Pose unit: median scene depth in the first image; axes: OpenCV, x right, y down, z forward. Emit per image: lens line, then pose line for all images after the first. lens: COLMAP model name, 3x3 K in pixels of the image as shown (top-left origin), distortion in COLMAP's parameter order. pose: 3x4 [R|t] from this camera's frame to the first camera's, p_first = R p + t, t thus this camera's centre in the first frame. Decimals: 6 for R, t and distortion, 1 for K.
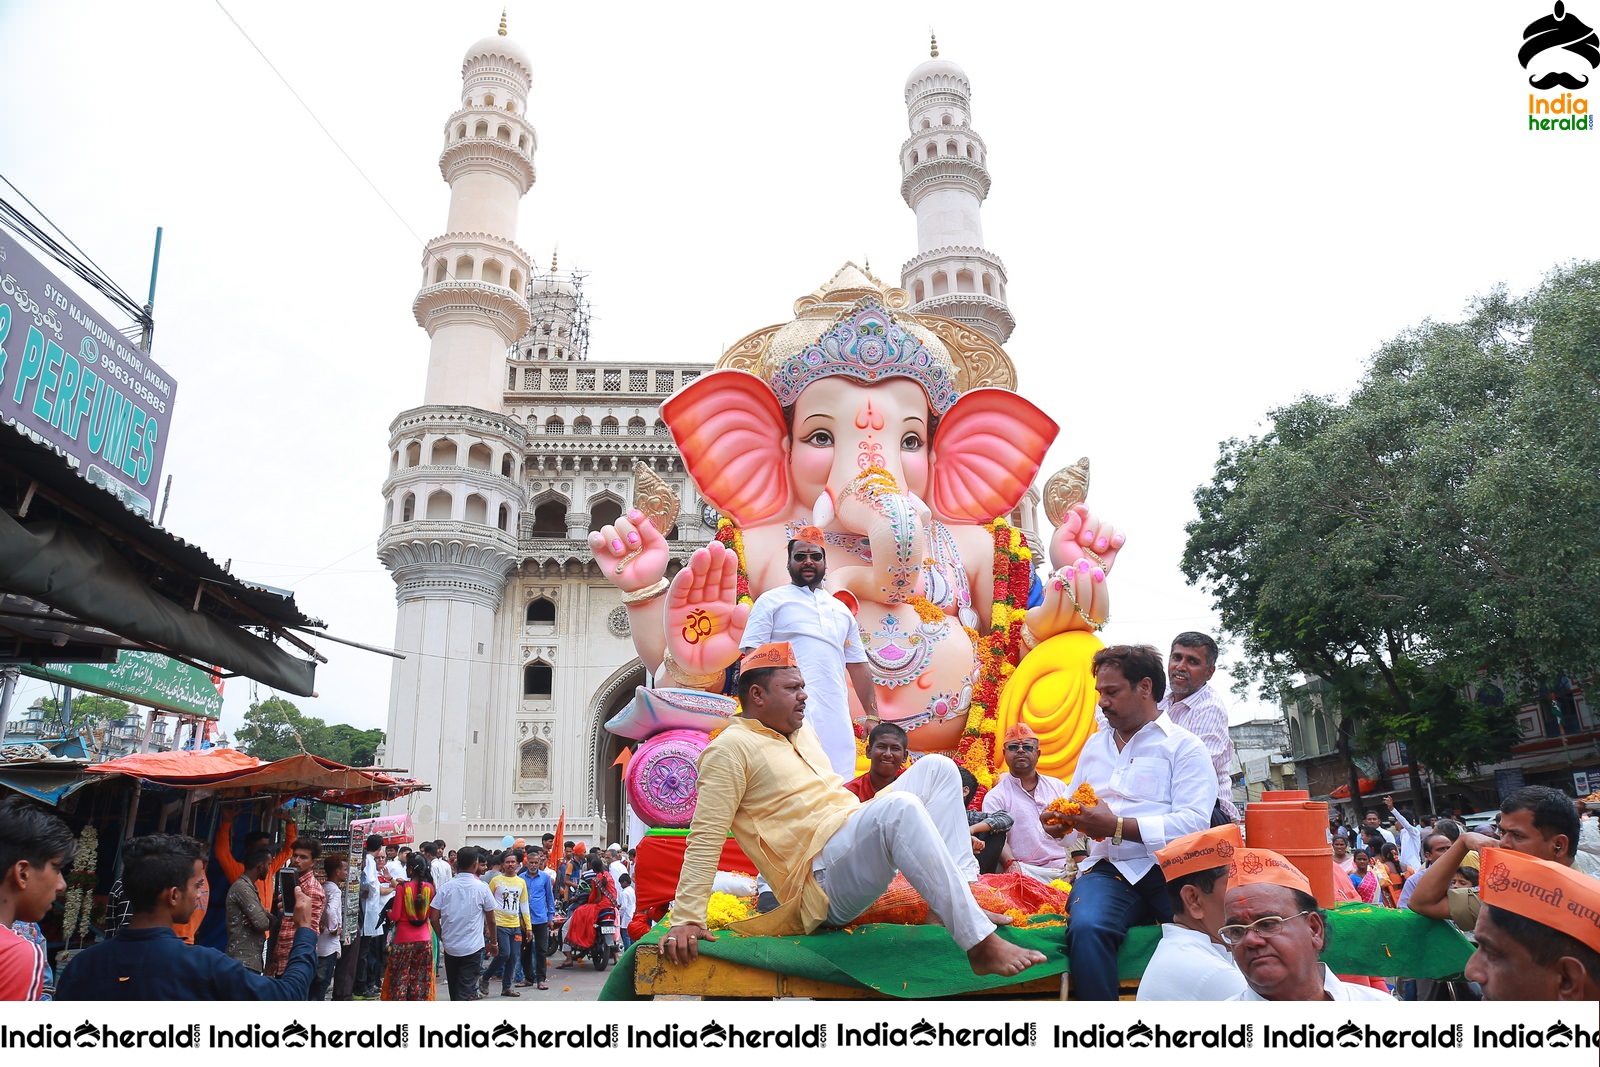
lens RADIAL K [[1081.4, 0, 824.0], [0, 1081.4, 538.8], [0, 0, 1]] dist [-0.132780, 0.079066]
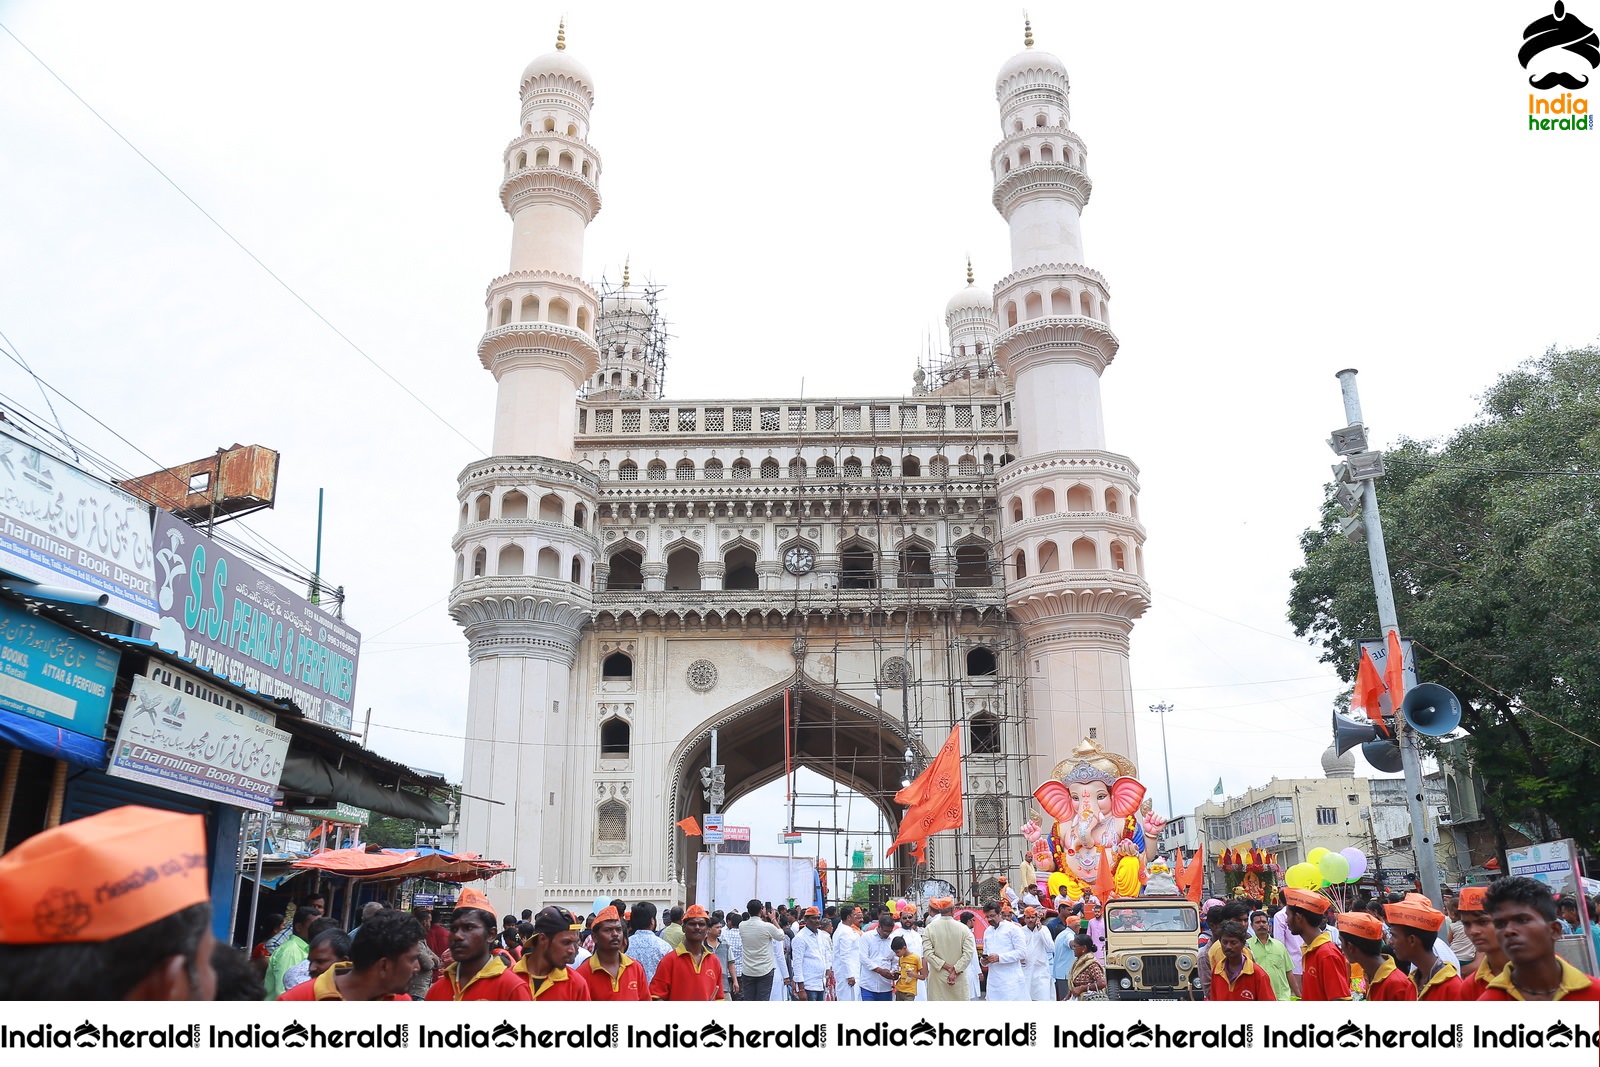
lens RADIAL K [[1265.1, 0, 822.1], [0, 1265.1, 552.0], [0, 0, 1]] dist [-0.082181, 0.088884]
pose [[0.994512, -0.018801, -0.102923, 0.036322], [0.018984, 0.999819, 0.000798, -0.031381], [0.102889, -0.002748, 0.994689, -0.105364]]
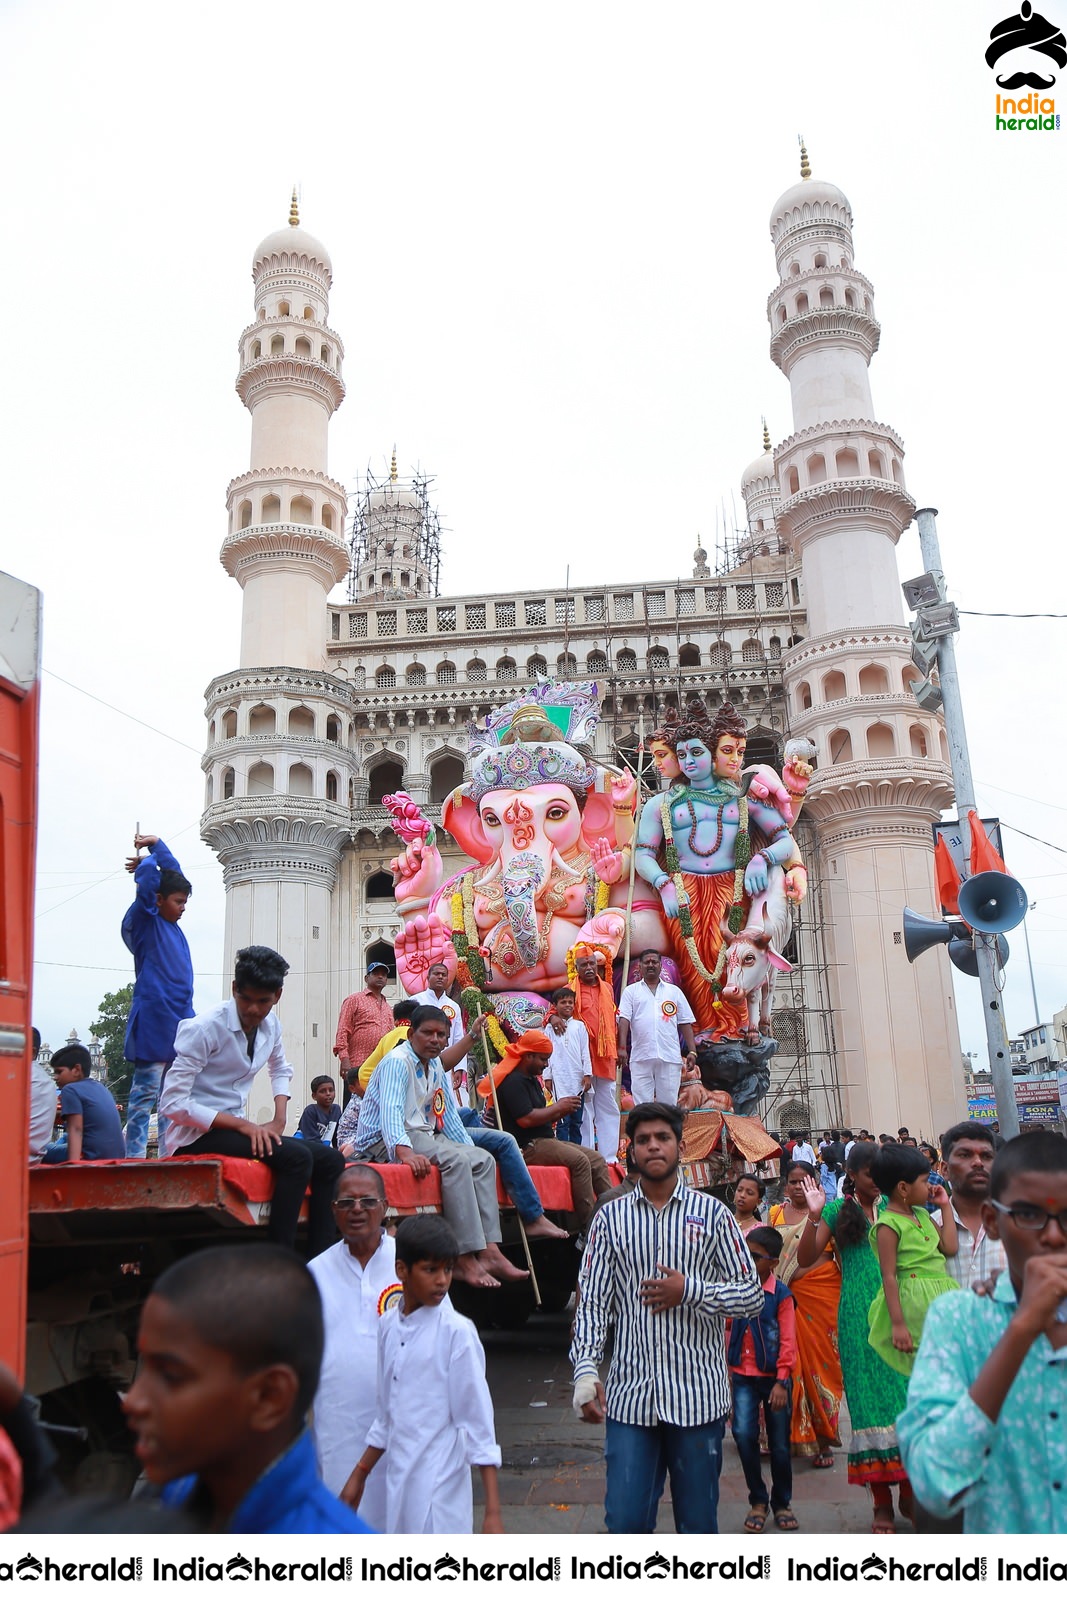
lens RADIAL K [[1356.6, 0, 544.1], [0, 1356.6, 792.9], [0, 0, 1]] dist [-0.052556, 0.091933]
pose [[0.979730, -0.063731, -0.189916, 0.088572], [0.069514, 0.997294, 0.023941, -0.027825], [0.187876, -0.036657, 0.981508, -0.087196]]
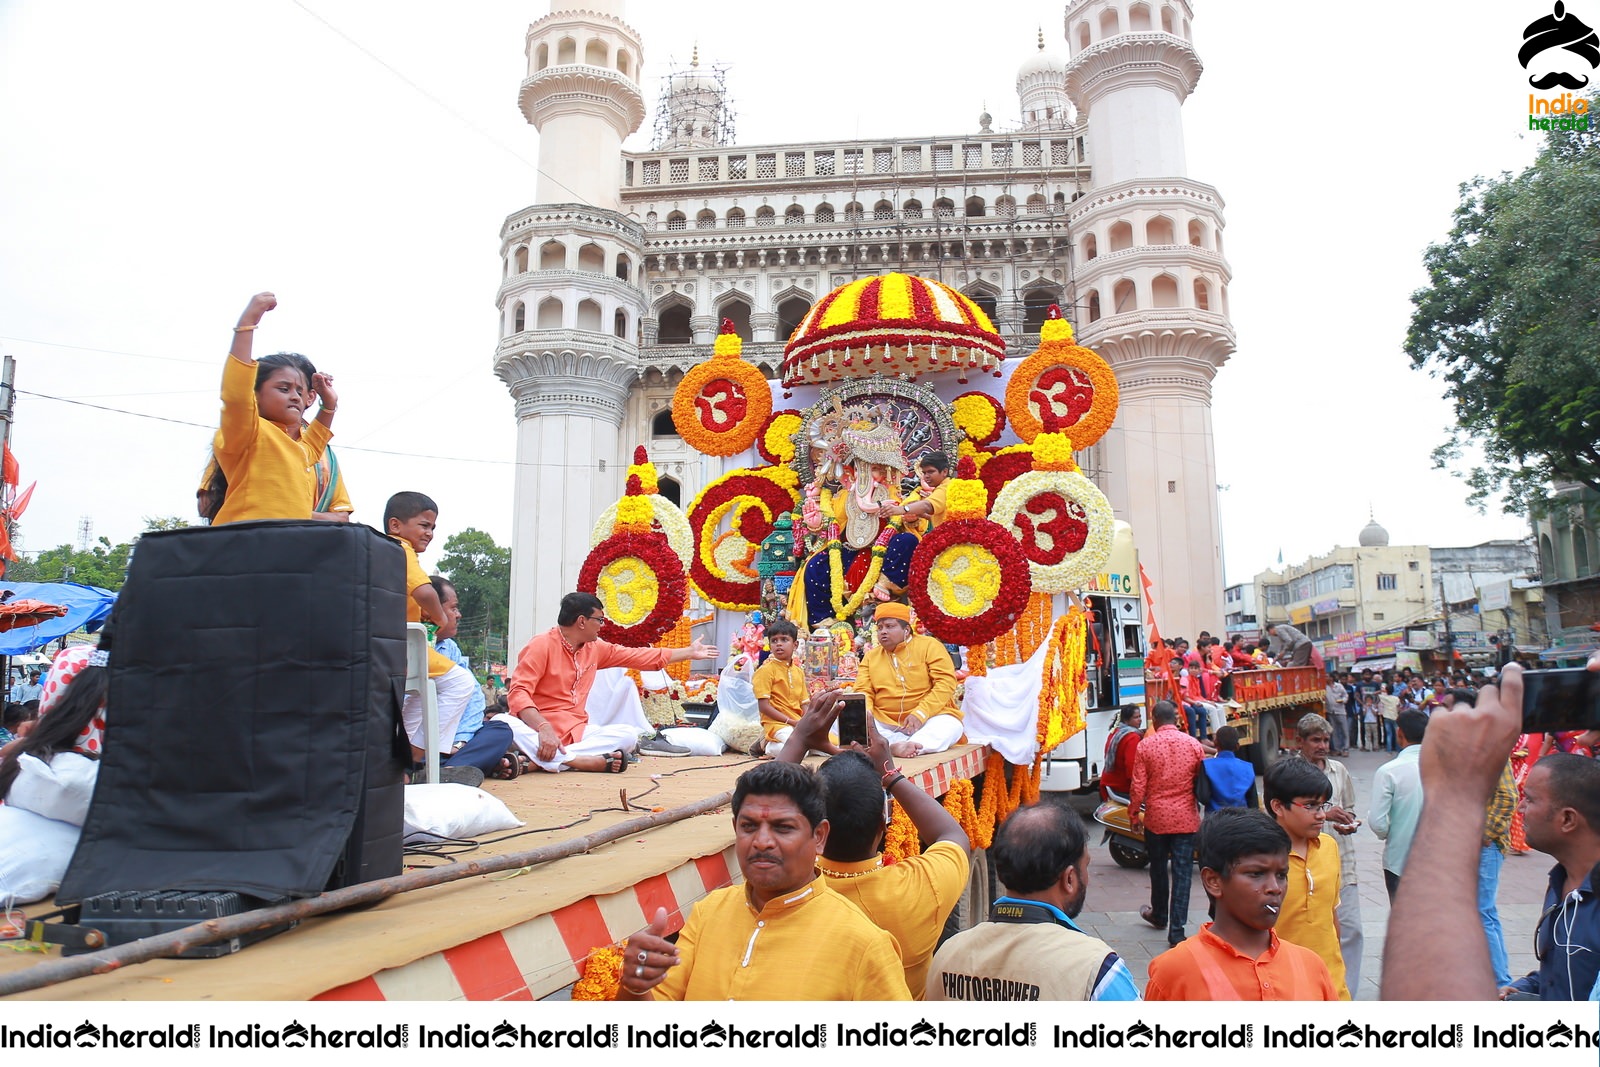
lens RADIAL K [[1079.2, 0, 815.4], [0, 1079.2, 539.9], [0, 0, 1]] dist [-0.124568, 0.064910]
pose [[0.980358, -0.008554, -0.197039, 0.042292], [0.040332, 0.986641, 0.157838, 0.023848], [0.193056, -0.162684, 0.967607, 0.105017]]
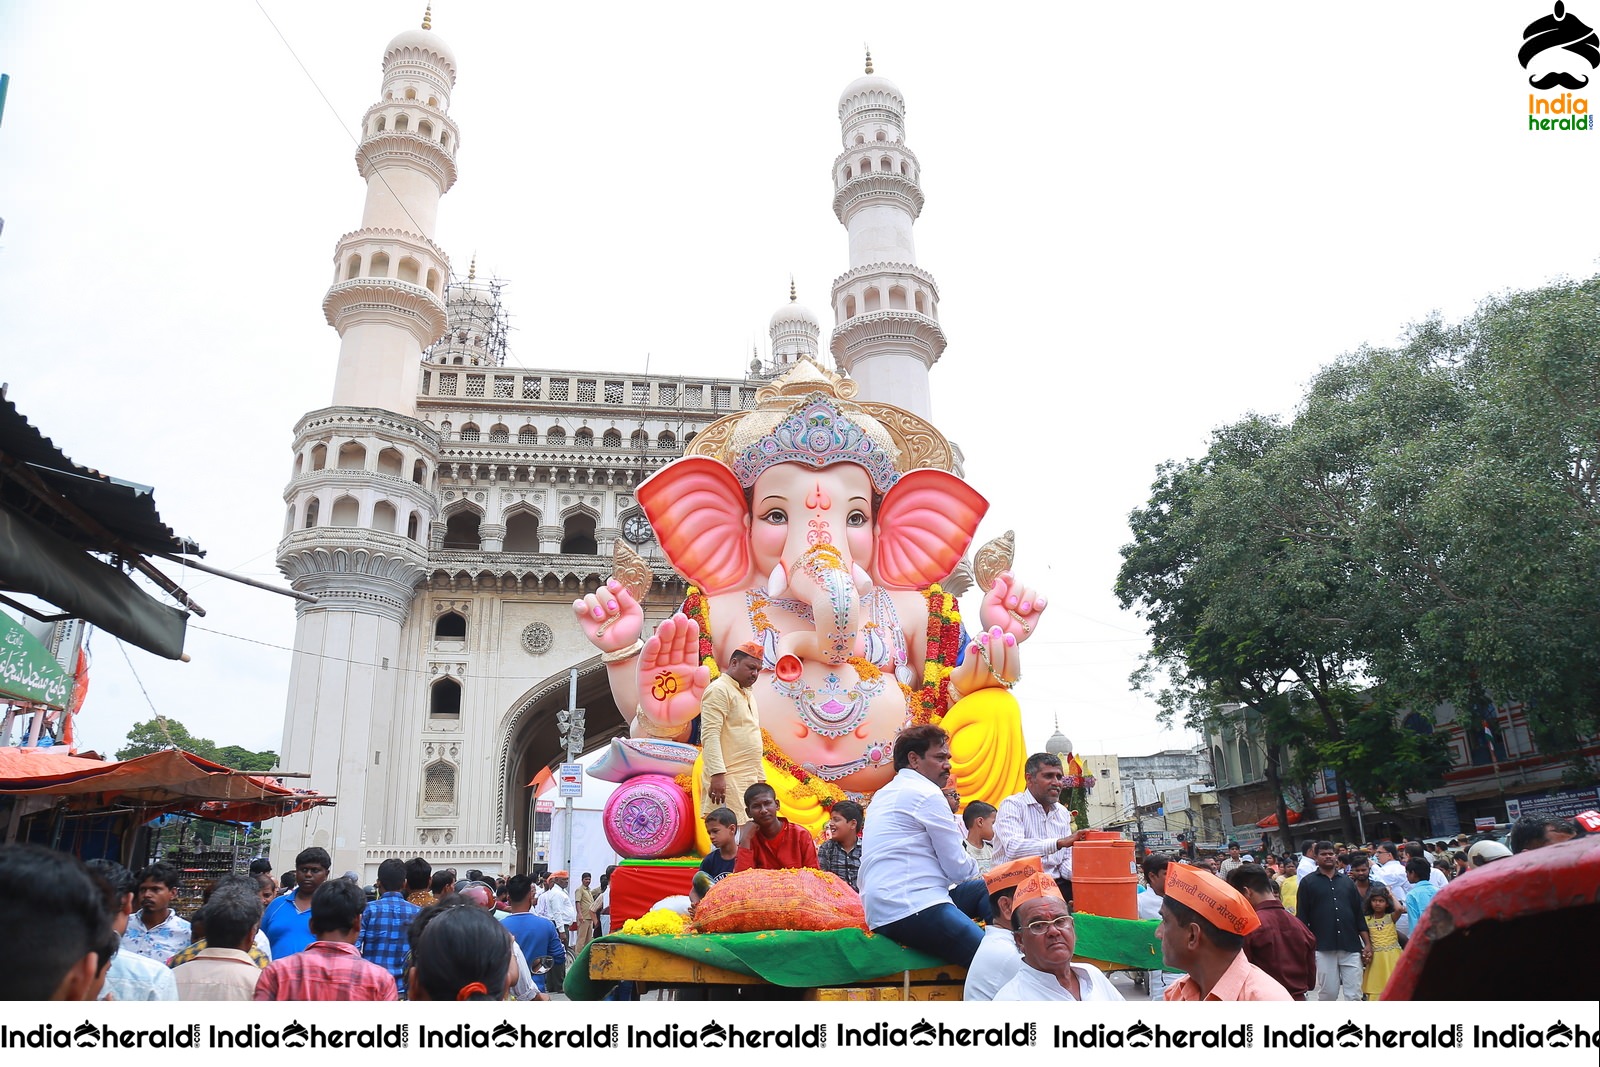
lens RADIAL K [[1079.2, 0, 815.4], [0, 1079.2, 539.9], [0, 0, 1]] dist [-0.124568, 0.064910]
pose [[0.996959, 0.021198, 0.074983, -0.013198], [-0.019285, 0.999472, -0.026149, 0.009271], [-0.075498, 0.024624, 0.996842, 0.030853]]
